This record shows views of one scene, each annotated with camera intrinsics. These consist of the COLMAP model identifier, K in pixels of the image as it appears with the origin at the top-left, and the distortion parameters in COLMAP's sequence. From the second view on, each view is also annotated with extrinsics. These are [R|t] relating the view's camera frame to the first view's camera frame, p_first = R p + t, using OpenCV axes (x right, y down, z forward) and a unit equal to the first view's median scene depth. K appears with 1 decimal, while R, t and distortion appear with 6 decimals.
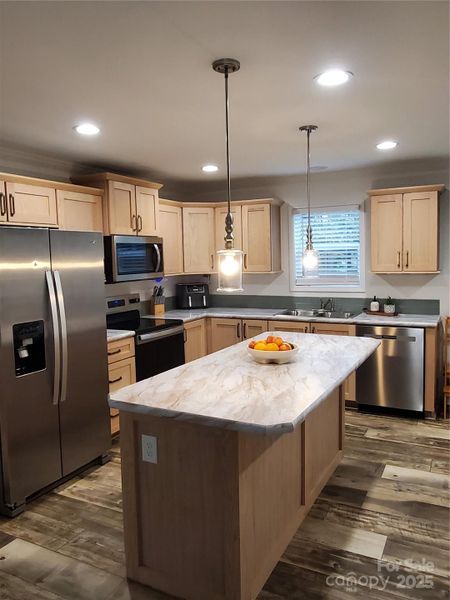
lens RADIAL K [[459.5, 0, 221.3], [0, 459.5, 294.8], [0, 0, 1]] dist [0.002669, 0.001122]
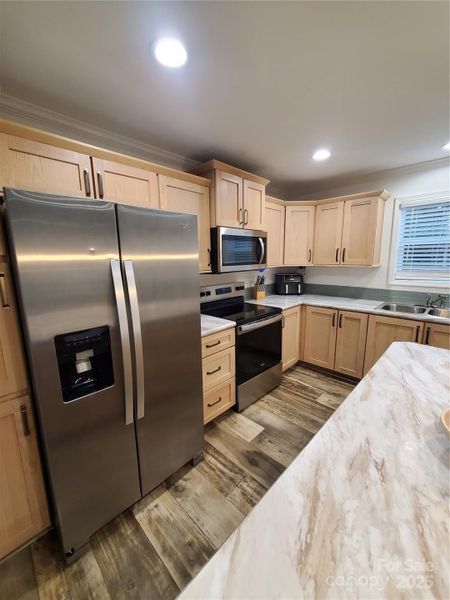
lens RADIAL K [[237.3, 0, 220.9], [0, 237.3, 298.3], [0, 0, 1]] dist [0.005555, -0.001409]
pose [[0.954935, 0.060975, -0.290484, -0.066754], [-0.032293, 0.994205, 0.102532, -0.025058], [0.295053, -0.088531, 0.951371, 0.471607]]
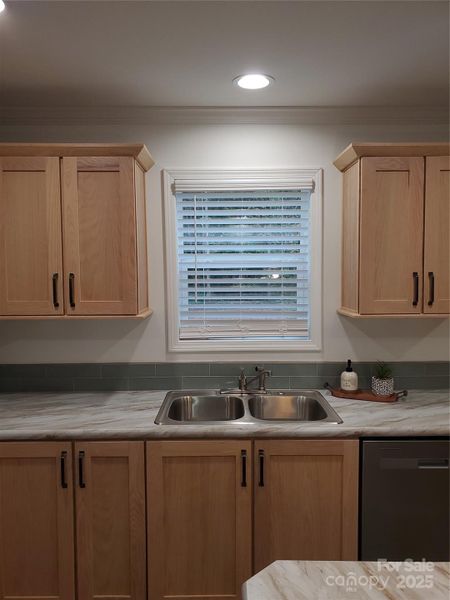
lens RADIAL K [[459.5, 0, 223.0], [0, 459.5, 300.5], [0, 0, 1]] dist [0.002669, 0.001122]
pose [[0.884159, -0.013924, 0.466979, -0.026951], [0.024921, 0.999538, -0.017381, -0.065437], [-0.466521, 0.027005, 0.884098, 0.700740]]
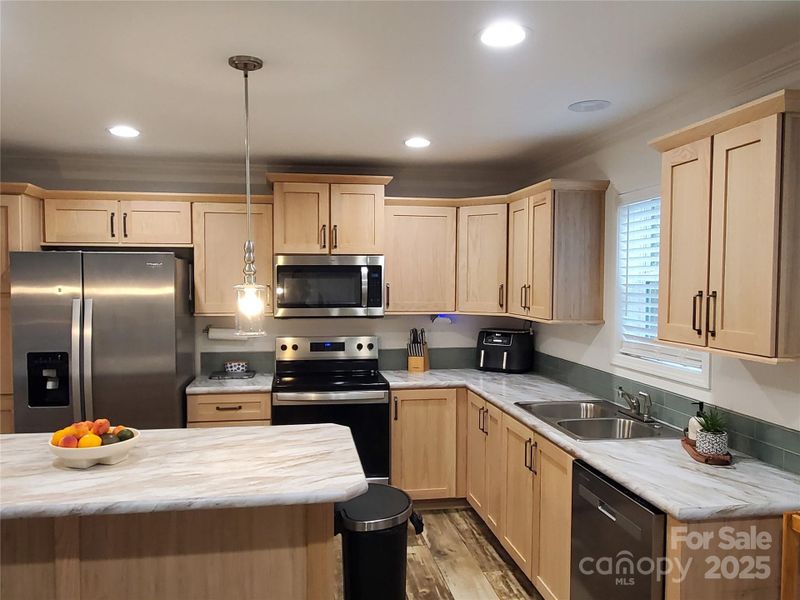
lens RADIAL K [[612.6, 0, 392.8], [0, 612.6, 307.2], [0, 0, 1]] dist [0.002669, 0.001122]
pose [[0.598071, 0.062350, -0.799014, 0.665275], [-0.085304, 0.996258, 0.013891, -0.071674], [0.796890, 0.059851, 0.601152, 0.536386]]
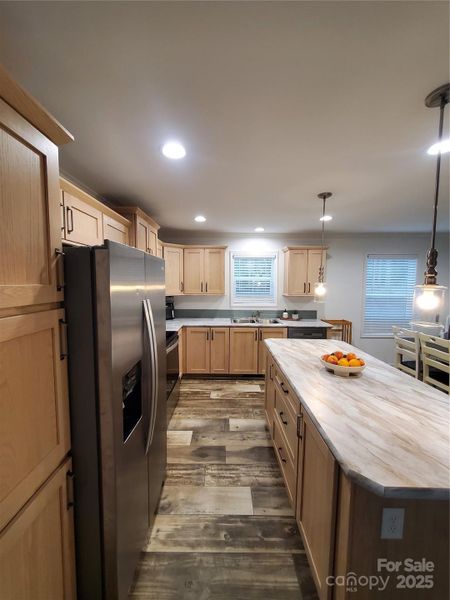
lens RADIAL K [[237.3, 0, 218.8], [0, 237.3, 299.0], [0, 0, 1]] dist [0.005555, -0.001409]
pose [[0.892399, -0.007068, 0.451191, -0.314994], [0.011574, 0.999907, -0.007229, -0.034989], [-0.451098, 0.011673, 0.892398, 0.378049]]
